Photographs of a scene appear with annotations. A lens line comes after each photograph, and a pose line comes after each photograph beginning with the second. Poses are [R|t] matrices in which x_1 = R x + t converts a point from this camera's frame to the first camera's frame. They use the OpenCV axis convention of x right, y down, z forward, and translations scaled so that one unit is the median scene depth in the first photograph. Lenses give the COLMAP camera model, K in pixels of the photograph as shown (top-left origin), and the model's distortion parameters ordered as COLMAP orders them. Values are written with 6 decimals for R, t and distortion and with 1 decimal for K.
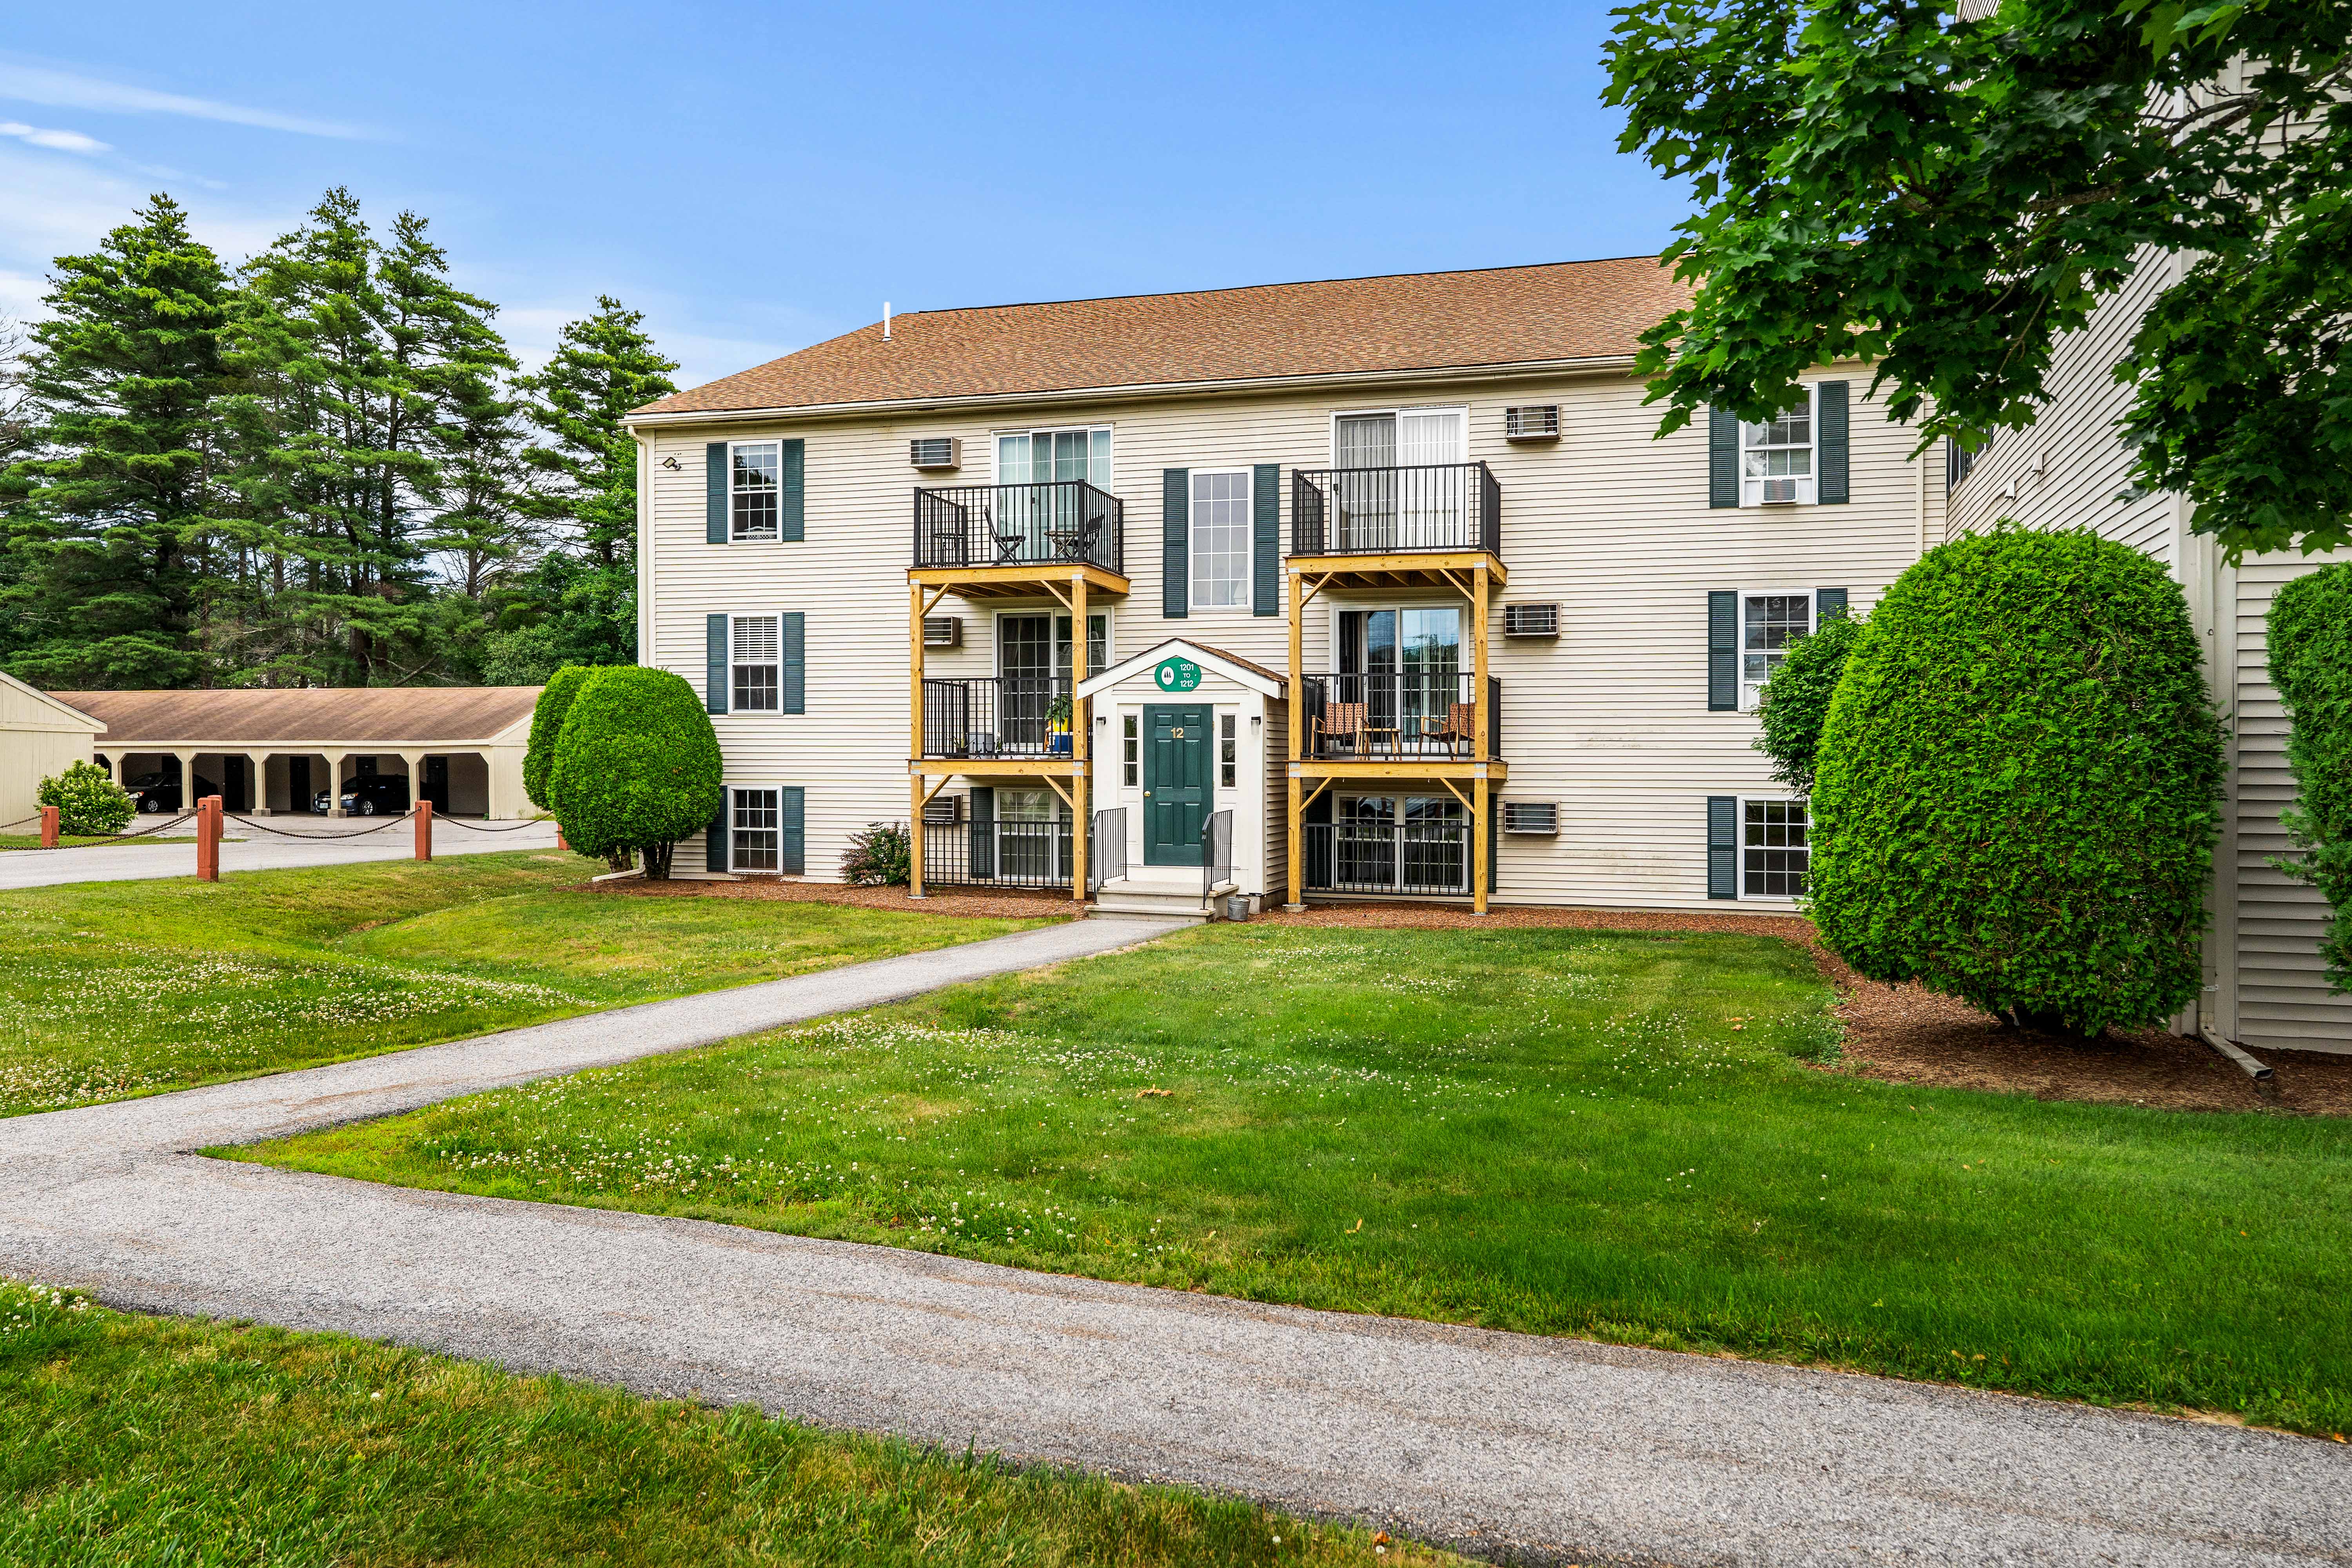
lens RADIAL K [[1690.2, 0, 1219.3], [0, 1690.2, 780.5], [0, 0, 1]] dist [0.004526, 0.000360]
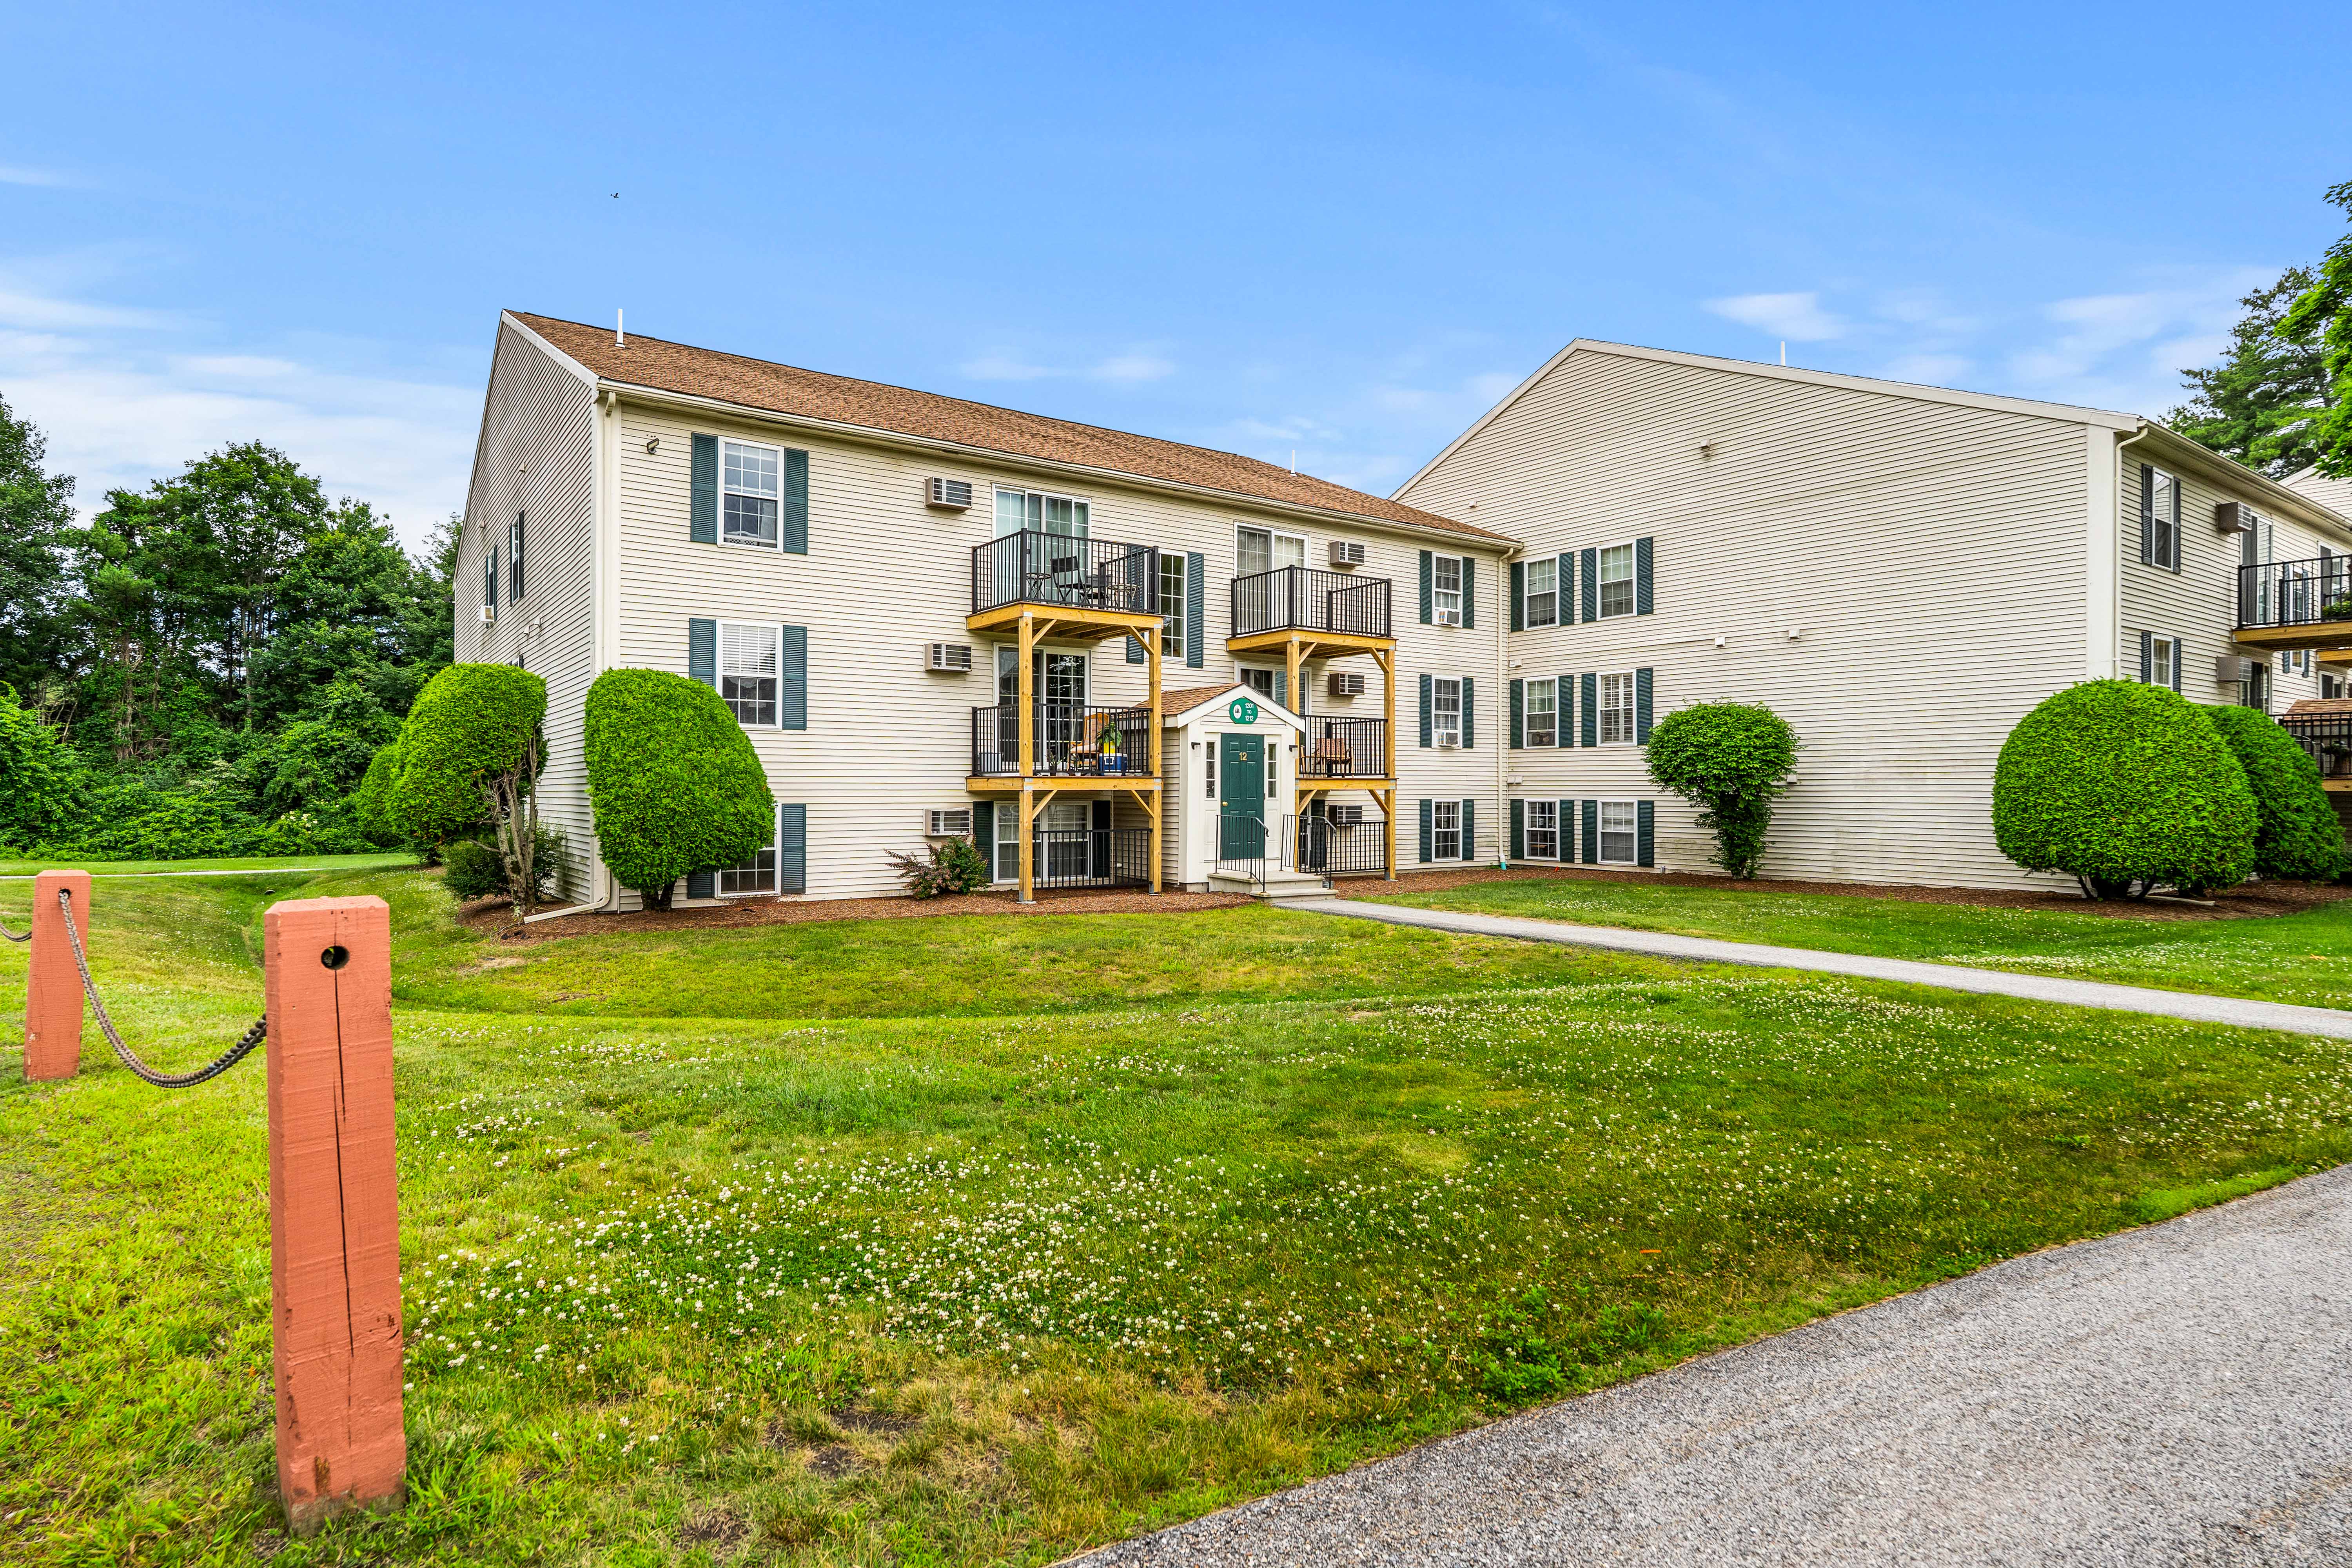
lens RADIAL K [[1199.0, 0, 1172.2], [0, 1199.0, 773.0], [0, 0, 1]] dist [-0.001293, 0.001679]
pose [[0.630030, 0.003015, 0.776565, -0.695045], [0.008303, 0.999909, -0.010617, -0.005485], [-0.776527, 0.013137, 0.629947, 0.419870]]
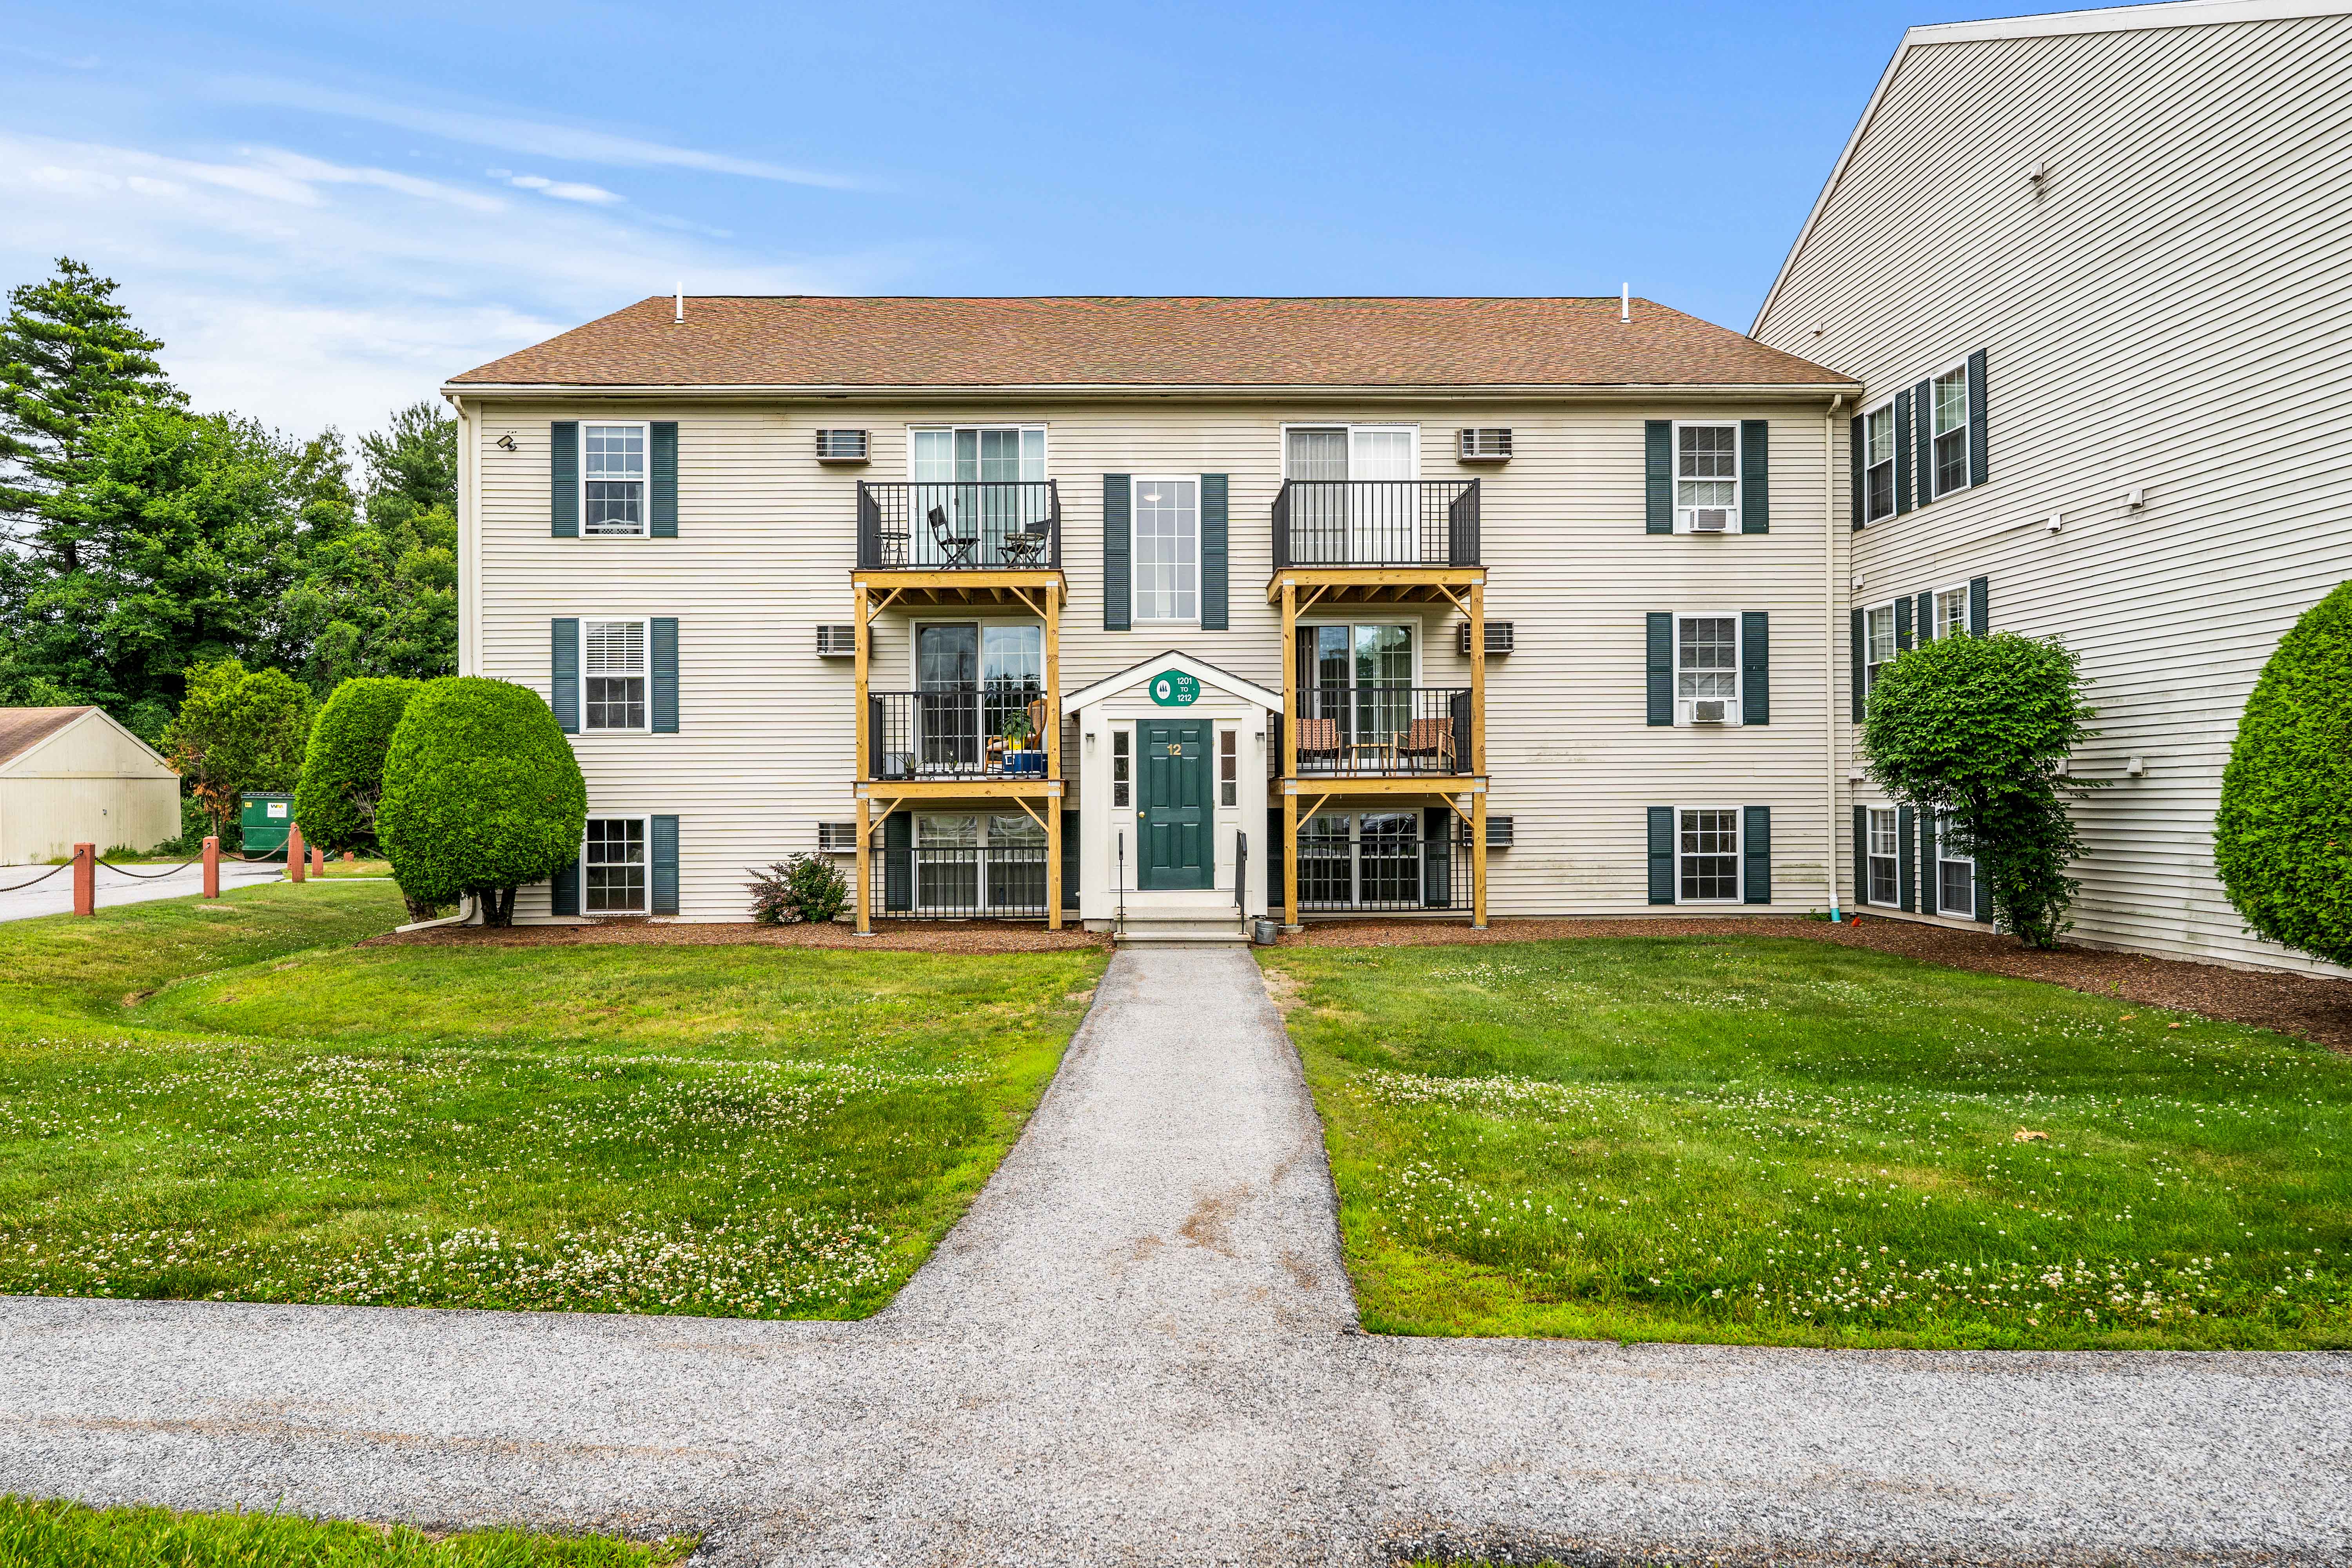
lens RADIAL K [[1621.7, 0, 1185.1], [0, 1621.7, 781.0], [0, 0, 1]] dist [0.001832, 0.001480]
pose [[0.950474, -0.012224, 0.310562, -0.273252], [0.016414, 0.999806, -0.010880, -0.000532], [-0.310369, 0.015439, 0.950491, 0.118344]]
